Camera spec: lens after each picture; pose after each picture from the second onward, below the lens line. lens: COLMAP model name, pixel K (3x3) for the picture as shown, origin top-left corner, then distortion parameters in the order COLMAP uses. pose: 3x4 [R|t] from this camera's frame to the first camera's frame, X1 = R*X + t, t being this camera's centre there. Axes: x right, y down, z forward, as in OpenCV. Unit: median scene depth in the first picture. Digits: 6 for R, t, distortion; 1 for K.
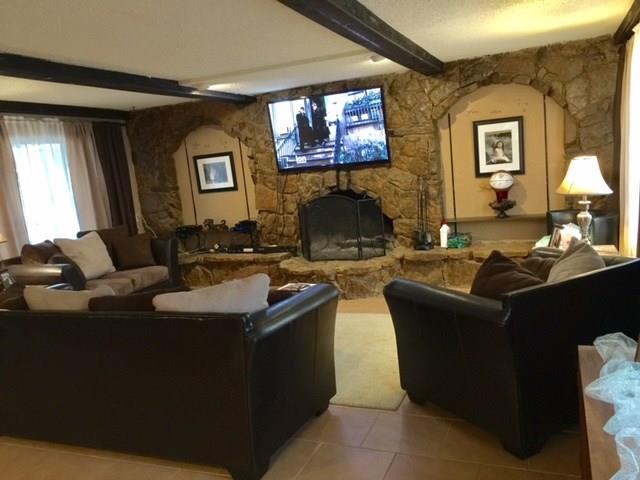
lens RADIAL K [[547.6, 0, 318.9], [0, 547.6, 243.9], [0, 0, 1]] dist [0.052359, -0.053723]
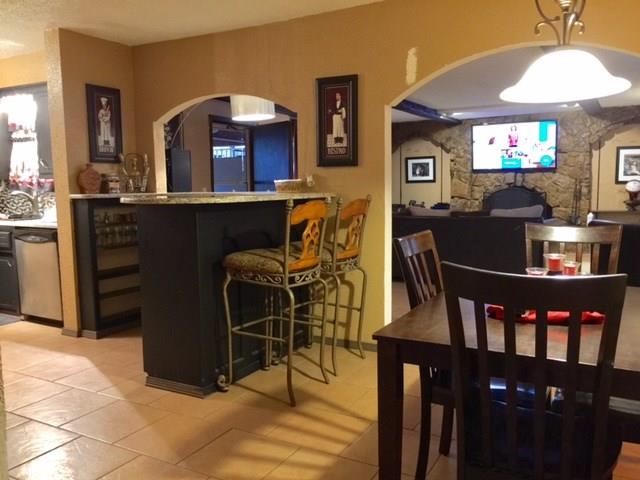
lens RADIAL K [[547.6, 0, 317.9], [0, 547.6, 238.7], [0, 0, 1]] dist [0.052359, -0.053723]
pose [[0.987684, 0.093927, -0.125131, -0.303535], [-0.098884, 0.994518, -0.033993, 0.155648], [0.121252, 0.045947, 0.991558, -0.572418]]
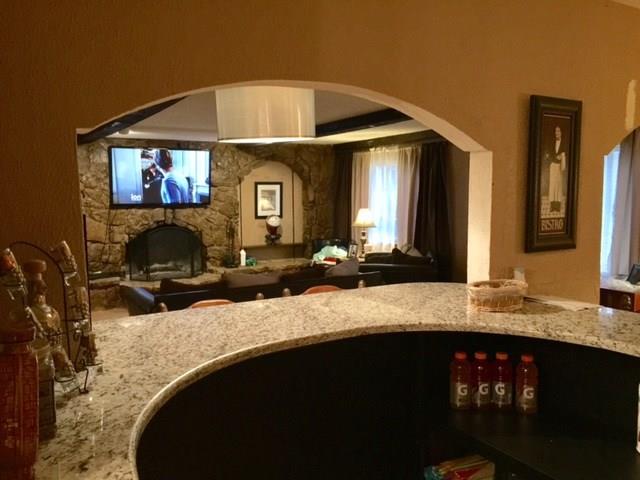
lens RADIAL K [[547.6, 0, 318.3], [0, 547.6, 240.7], [0, 0, 1]] dist [0.052359, -0.053723]
pose [[0.601056, 0.013325, 0.799096, -0.777796], [0.070171, 0.995120, -0.069374, 0.053117], [-0.796121, 0.097771, 0.597187, -0.023543]]
